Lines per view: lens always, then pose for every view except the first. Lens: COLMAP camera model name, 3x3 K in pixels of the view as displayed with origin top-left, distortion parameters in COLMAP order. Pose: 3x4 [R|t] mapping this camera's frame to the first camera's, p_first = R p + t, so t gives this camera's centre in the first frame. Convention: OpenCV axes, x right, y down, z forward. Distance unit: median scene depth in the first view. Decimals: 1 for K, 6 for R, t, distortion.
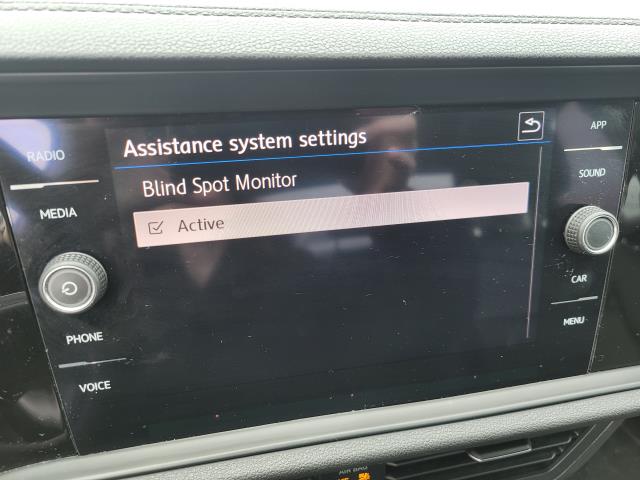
lens RADIAL K [[483.6, 0, 321.7], [0, 483.6, 237.7], [0, 0, 1]] dist [0.069434, -0.052413]
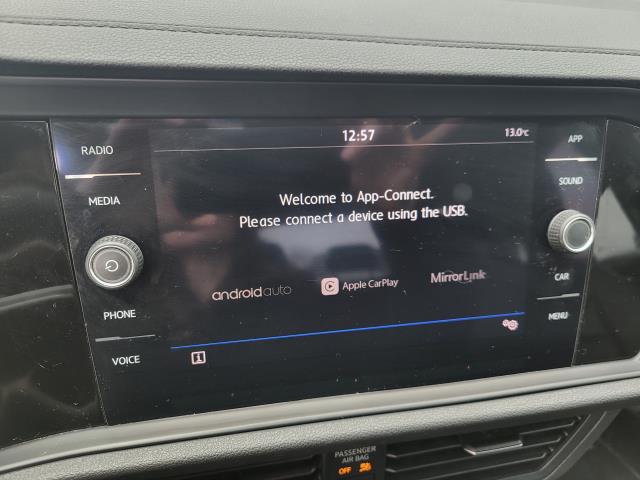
lens RADIAL K [[483.6, 0, 321.7], [0, 483.6, 237.7], [0, 0, 1]] dist [0.069434, -0.052413]
pose [[0.999837, 0.014997, 0.010034, -0.035433], [-0.014249, 0.997389, -0.070802, 0.097909], [-0.011069, 0.070647, 0.997440, -0.123105]]
